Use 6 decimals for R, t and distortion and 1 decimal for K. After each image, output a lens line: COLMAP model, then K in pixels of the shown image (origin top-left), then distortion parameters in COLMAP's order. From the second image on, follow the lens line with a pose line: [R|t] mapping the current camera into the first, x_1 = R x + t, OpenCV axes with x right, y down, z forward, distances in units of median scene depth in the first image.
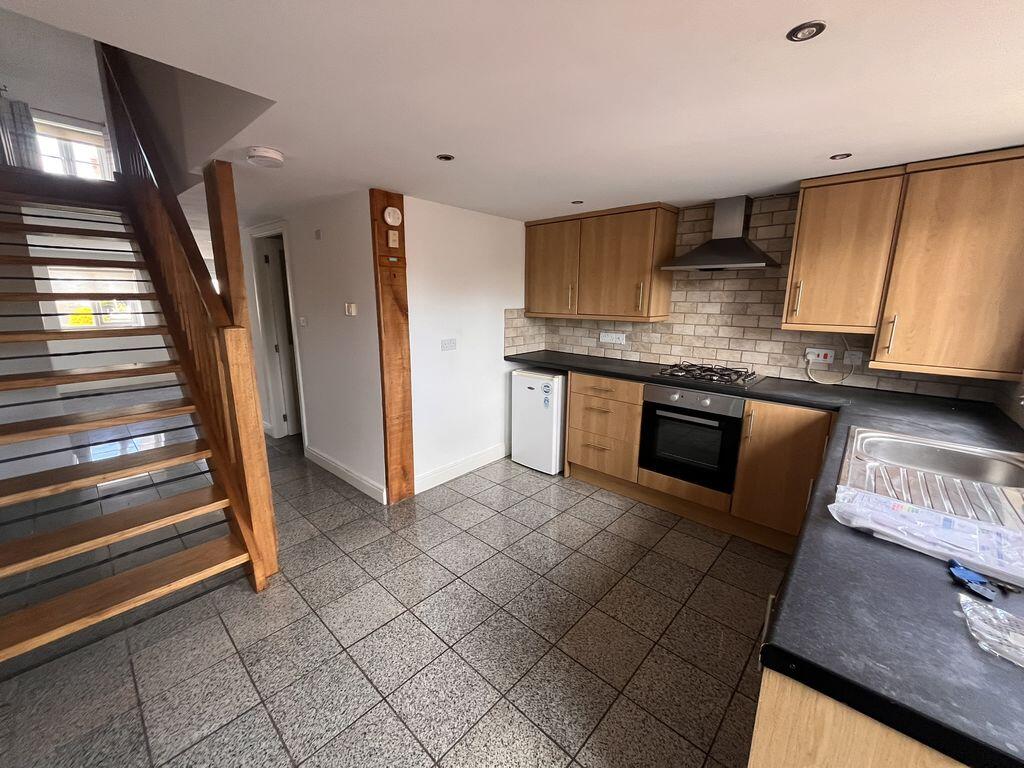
lens RADIAL K [[409.0, 0, 507.6], [0, 409.0, 382.5], [0, 0, 1]] dist [0.000709, 0.000191]
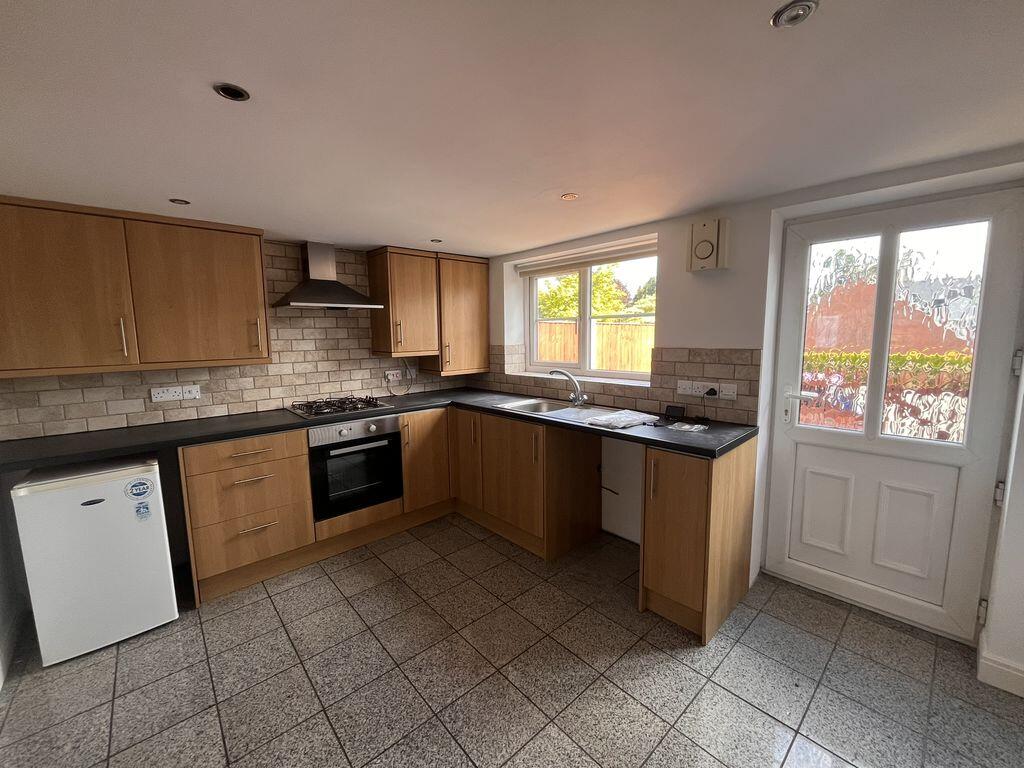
lens RADIAL K [[409.0, 0, 507.1], [0, 409.0, 383.1], [0, 0, 1]] dist [0.000709, 0.000191]
pose [[0.107770, -0.128330, 0.985859, -0.476550], [0.223715, 0.969332, 0.101723, -0.085474], [-0.968678, 0.209589, 0.133174, 0.420833]]
